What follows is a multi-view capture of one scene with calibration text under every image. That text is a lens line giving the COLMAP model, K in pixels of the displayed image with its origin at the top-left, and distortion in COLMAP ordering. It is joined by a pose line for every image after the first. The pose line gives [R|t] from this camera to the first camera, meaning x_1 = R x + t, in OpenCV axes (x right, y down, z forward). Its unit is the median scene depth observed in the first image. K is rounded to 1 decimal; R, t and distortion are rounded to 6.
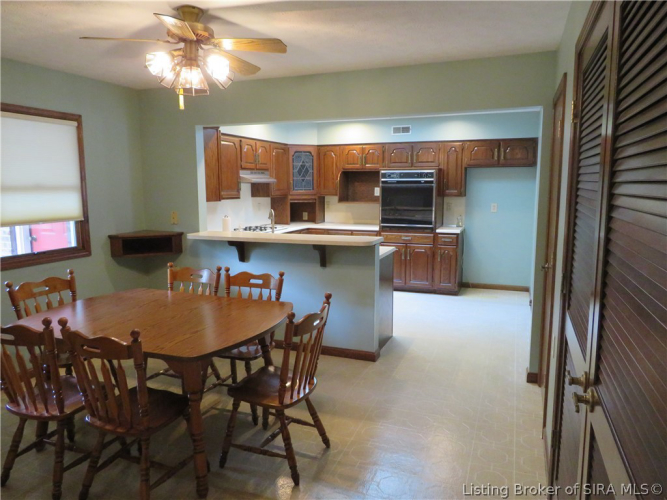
lens RADIAL K [[472.5, 0, 328.6], [0, 472.5, 248.4], [0, 0, 1]] dist [-0.014140, 0.006866]
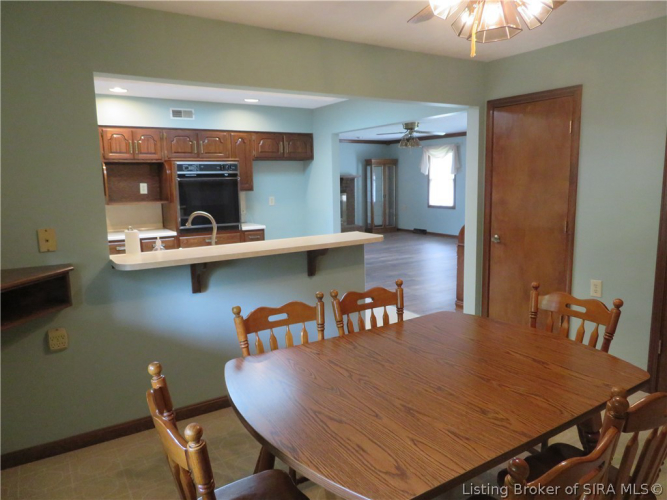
lens RADIAL K [[472.5, 0, 318.5], [0, 472.5, 253.7], [0, 0, 1]] dist [-0.014140, 0.006866]
pose [[0.590317, -0.134401, 0.795904, -0.419532], [0.125155, 0.989356, 0.074242, -0.037416], [-0.797410, 0.055785, 0.600854, 0.325785]]
